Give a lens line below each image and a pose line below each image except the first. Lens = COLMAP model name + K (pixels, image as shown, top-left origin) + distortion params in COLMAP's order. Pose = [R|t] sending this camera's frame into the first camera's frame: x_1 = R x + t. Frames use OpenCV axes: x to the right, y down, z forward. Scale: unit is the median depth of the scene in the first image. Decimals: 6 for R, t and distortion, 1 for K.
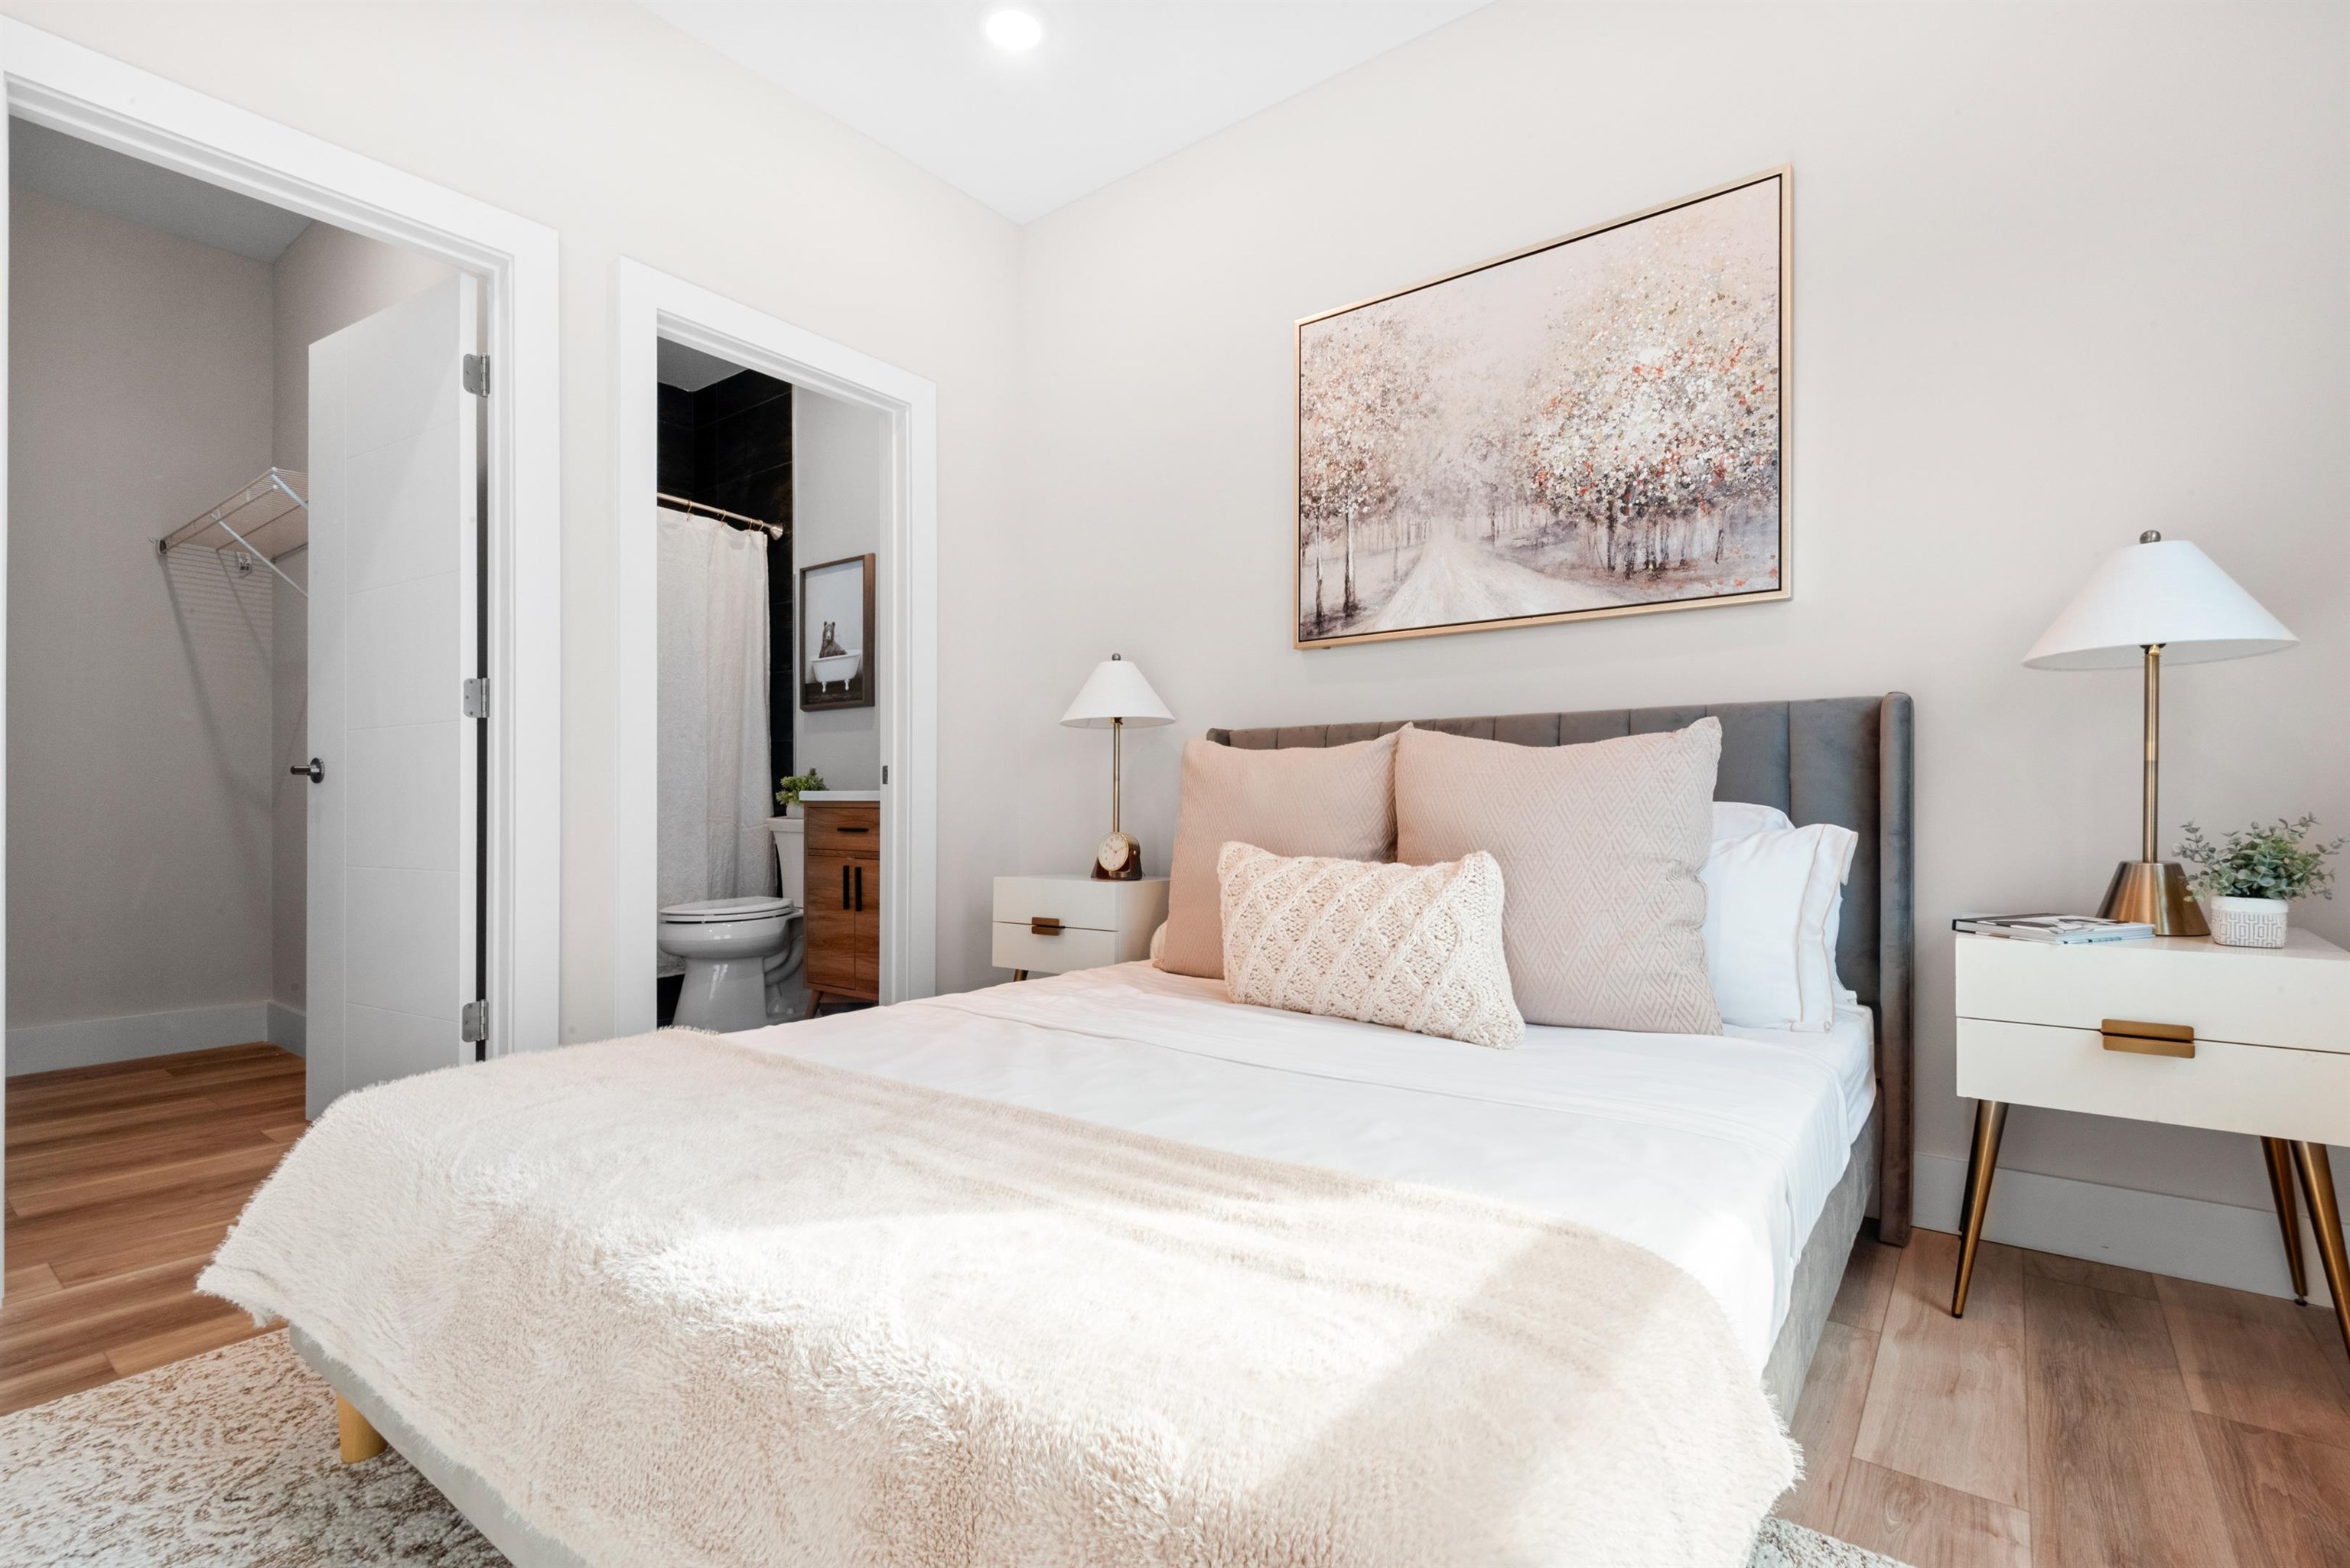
lens RADIAL K [[1080.0, 0, 1190.2], [0, 1080.0, 800.6], [0, 0, 1]] dist [0.039780, -0.029548]
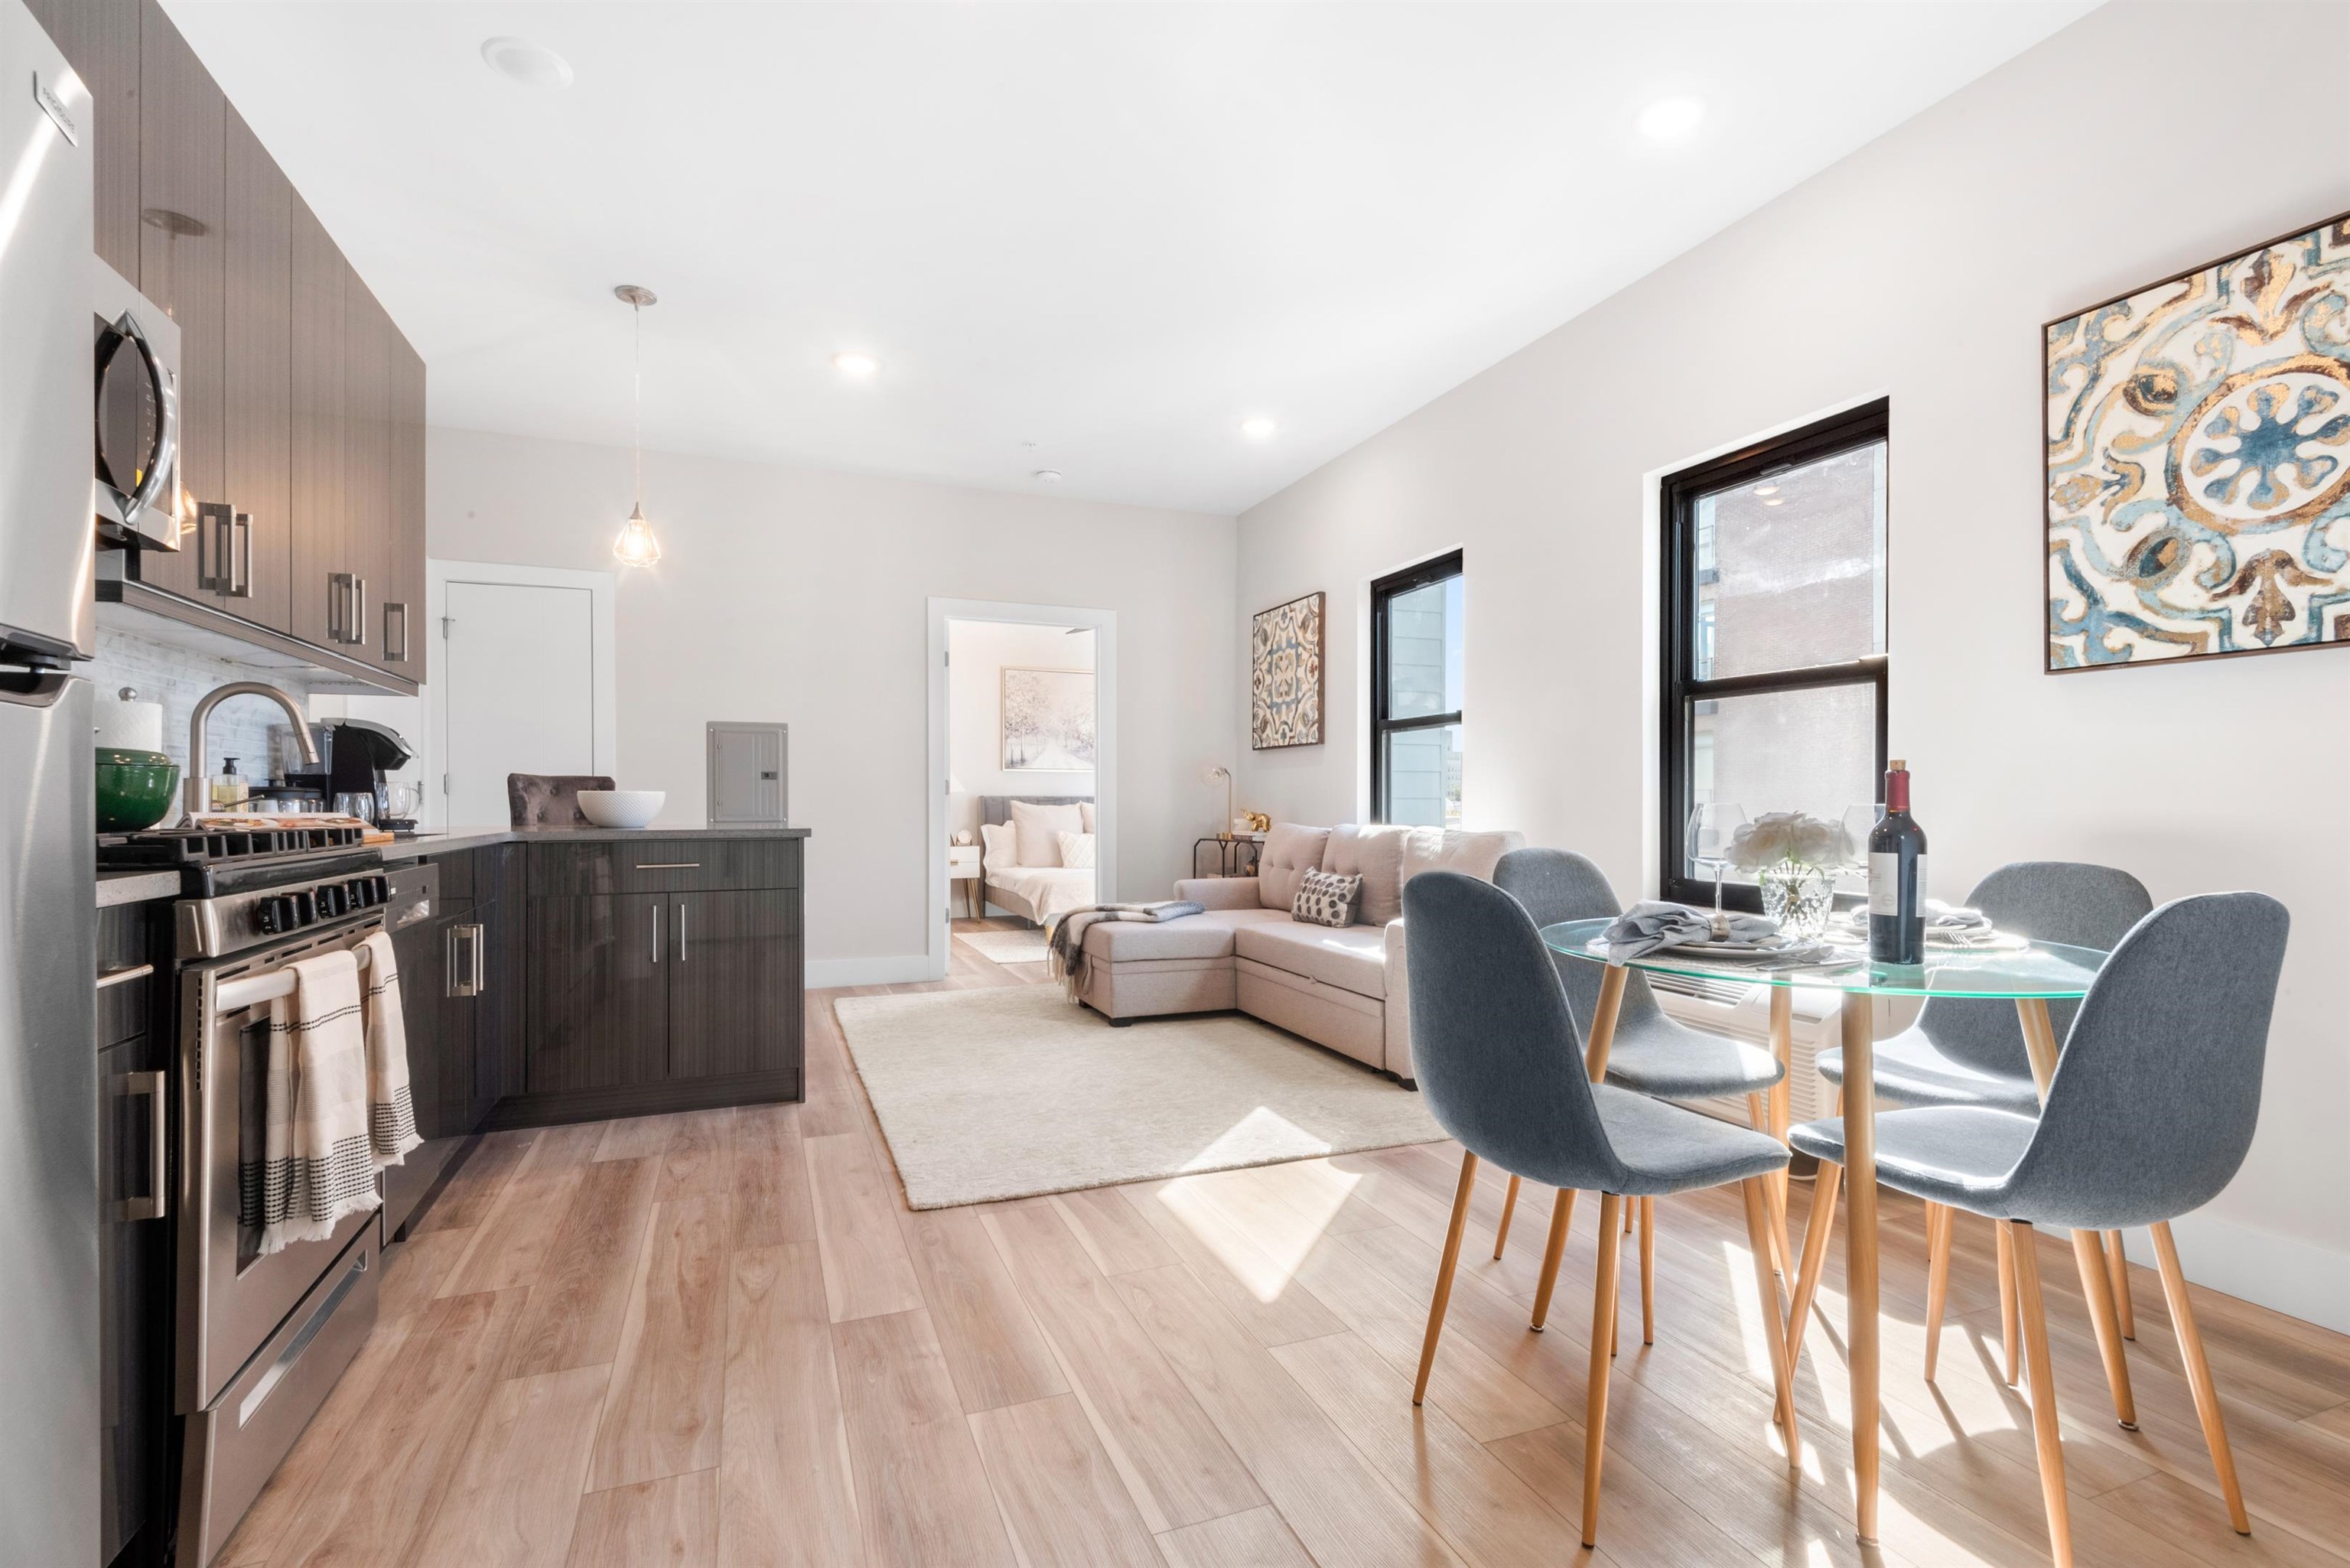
lens RADIAL K [[1080.0, 0, 1190.2], [0, 1080.0, 800.6], [0, 0, 1]] dist [0.039780, -0.029548]
pose [[0.508533, 0.003073, 0.861037, -2.601809], [-0.005699, 0.999984, -0.000203, -0.062295], [-0.861023, -0.004804, 0.508543, -1.195519]]
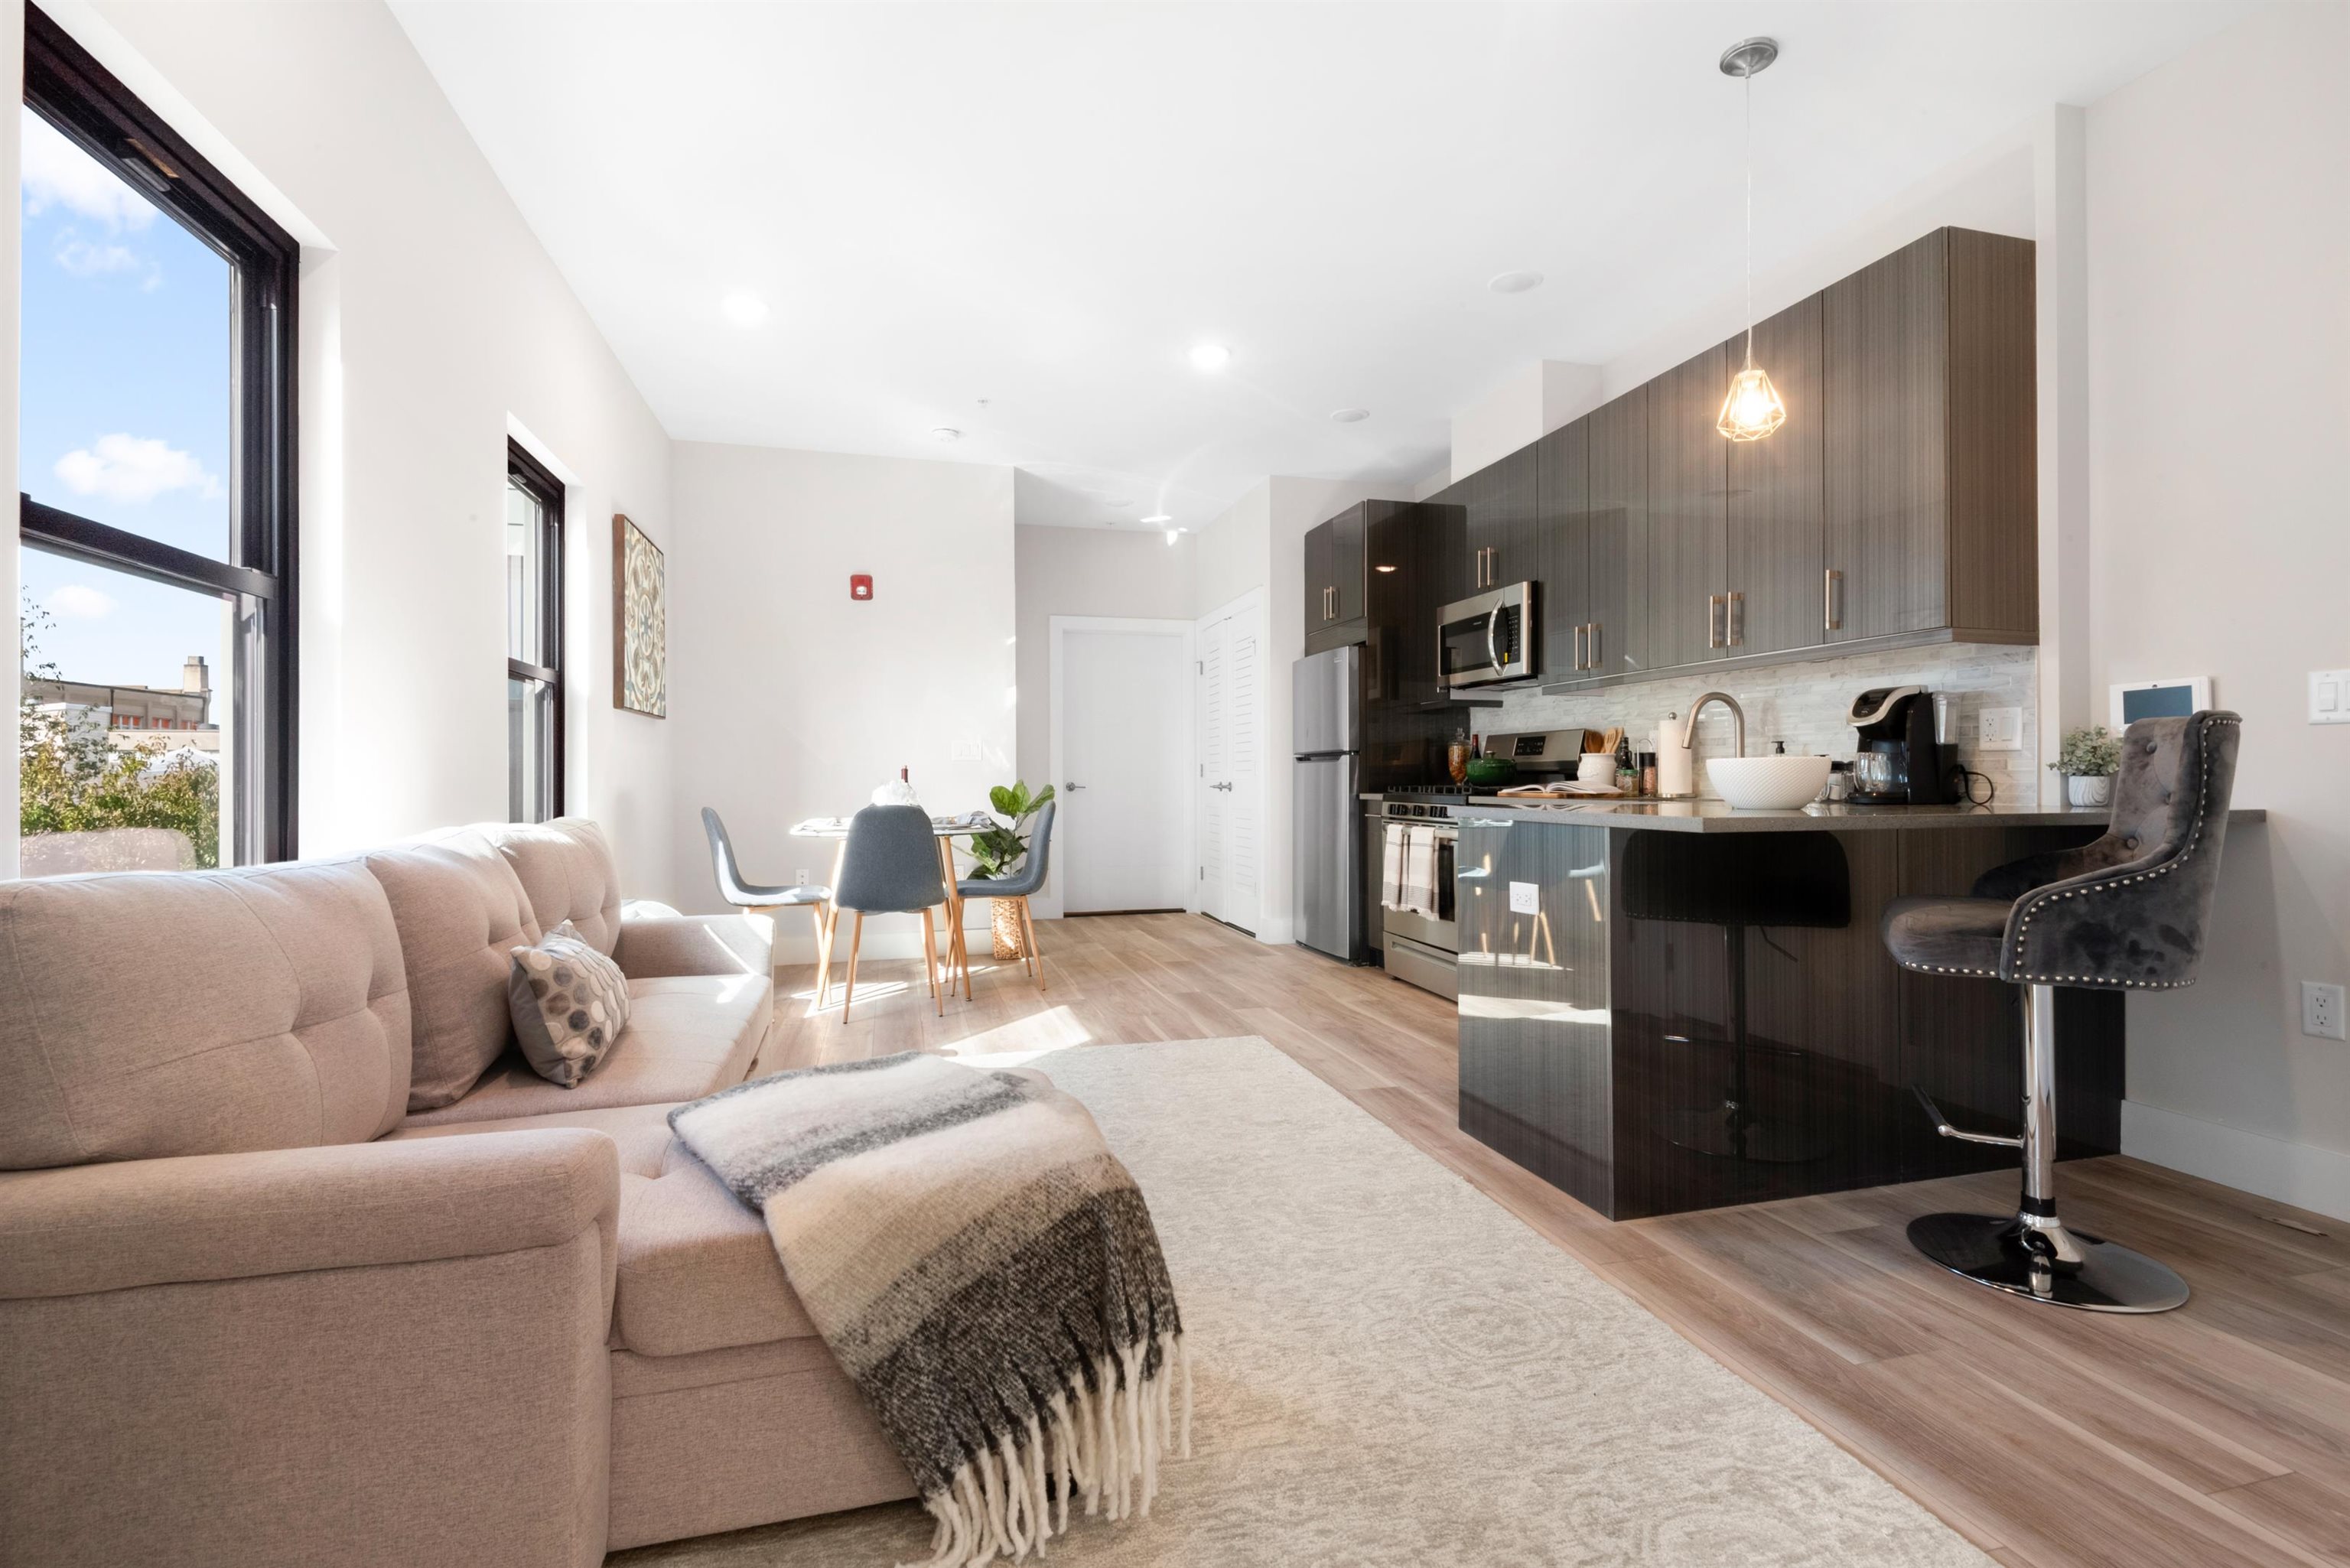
lens RADIAL K [[1052.9, 0, 1177.7], [0, 1052.9, 772.8], [0, 0, 1]] dist [0.047118, -0.037660]
pose [[-0.610699, -0.000314, -0.791863, -0.616236], [0.009500, 0.999925, -0.007723, -0.054590], [0.791806, -0.012239, -0.610651, 0.352603]]
